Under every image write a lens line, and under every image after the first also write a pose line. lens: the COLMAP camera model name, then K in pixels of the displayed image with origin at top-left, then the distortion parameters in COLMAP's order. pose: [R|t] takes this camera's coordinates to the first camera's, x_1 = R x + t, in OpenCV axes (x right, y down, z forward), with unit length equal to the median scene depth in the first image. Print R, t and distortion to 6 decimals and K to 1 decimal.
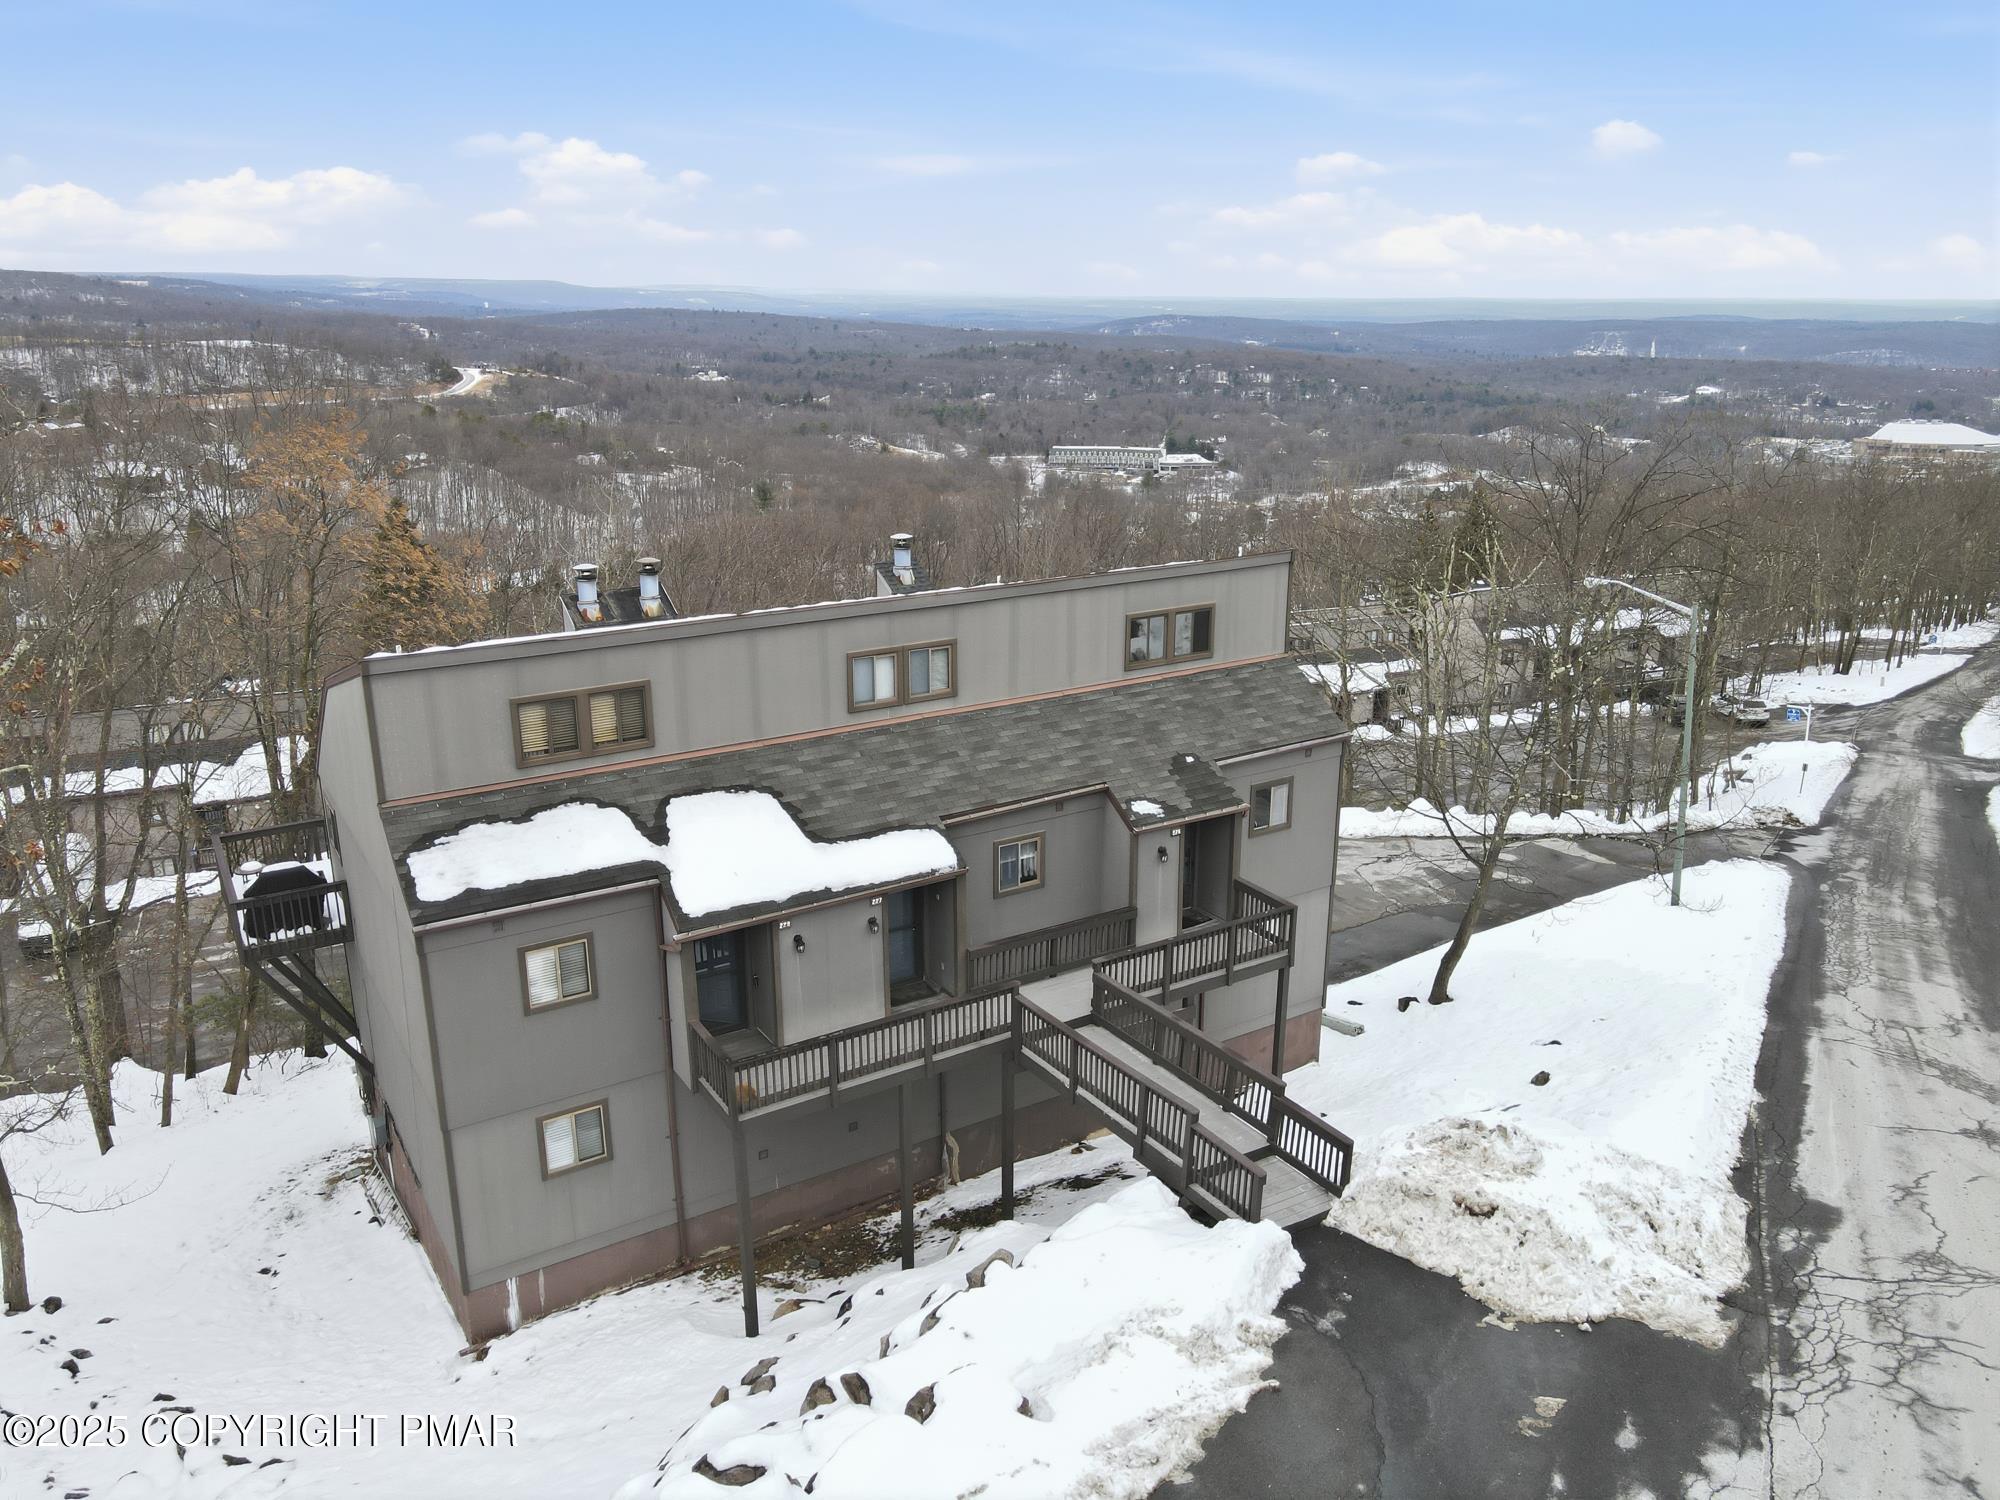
lens RADIAL K [[1568.8, 0, 1000.0], [0, 1568.8, 750.0], [0, 0, 1]] dist [-0.004468, 0.002703]
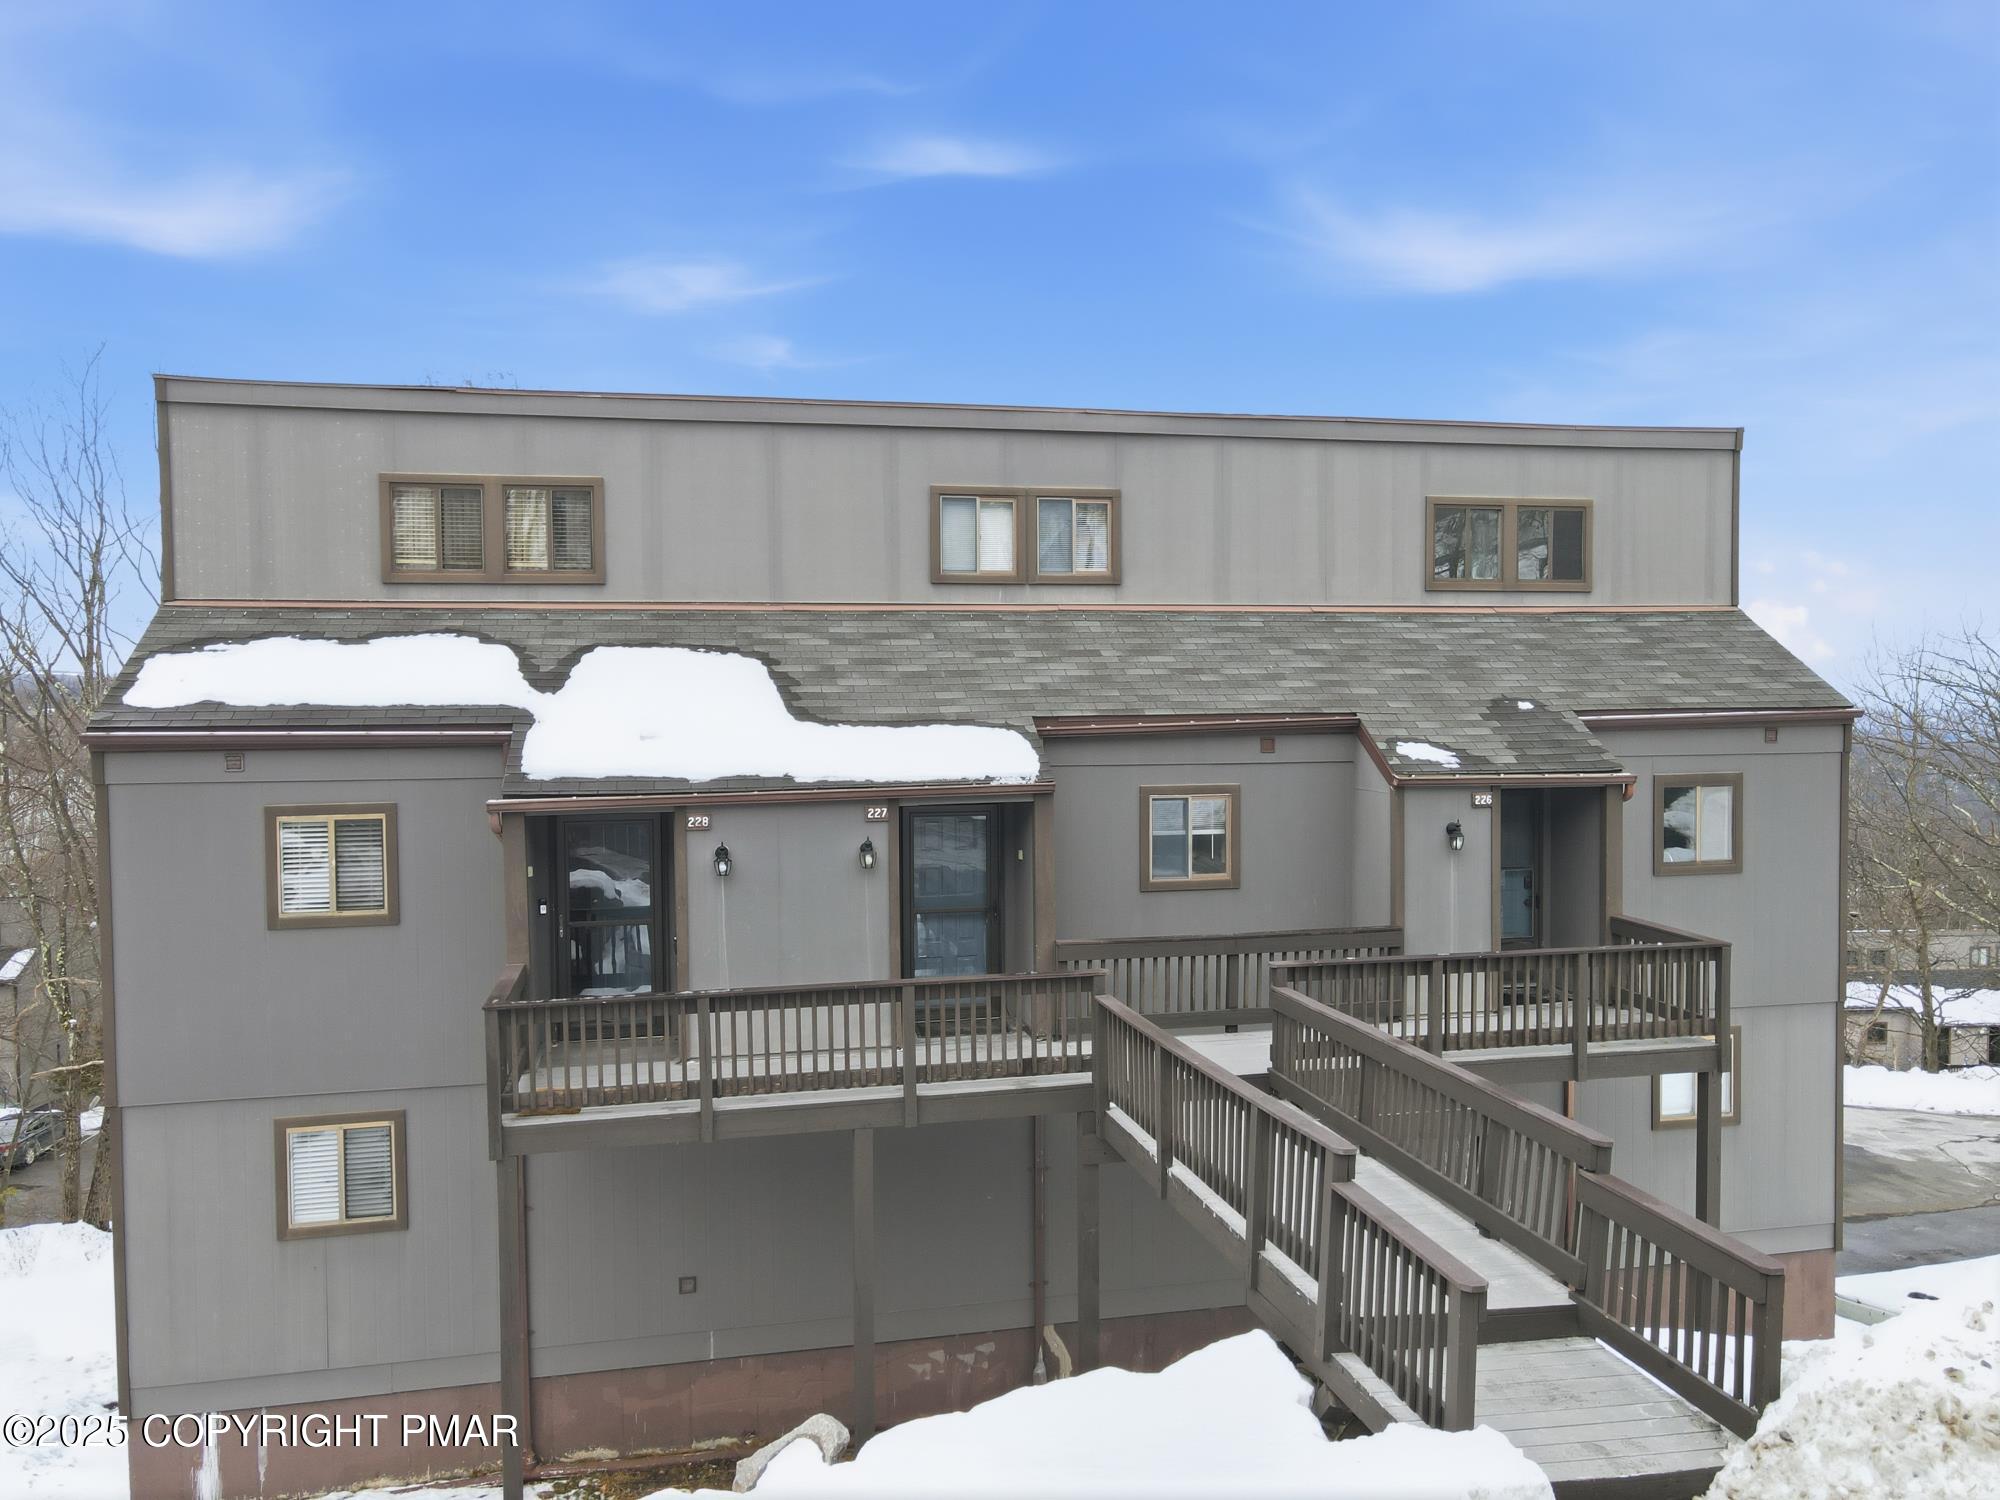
lens RADIAL K [[1489.3, 0, 1000.0], [0, 1489.3, 750.0], [0, 0, 1]] dist [0.007989, 0.008349]
pose [[0.936454, 0.003465, -0.350774, 0.147148], [-0.098333, 0.962454, -0.253008, 0.198517], [0.336727, 0.271423, 0.901634, 0.499007]]
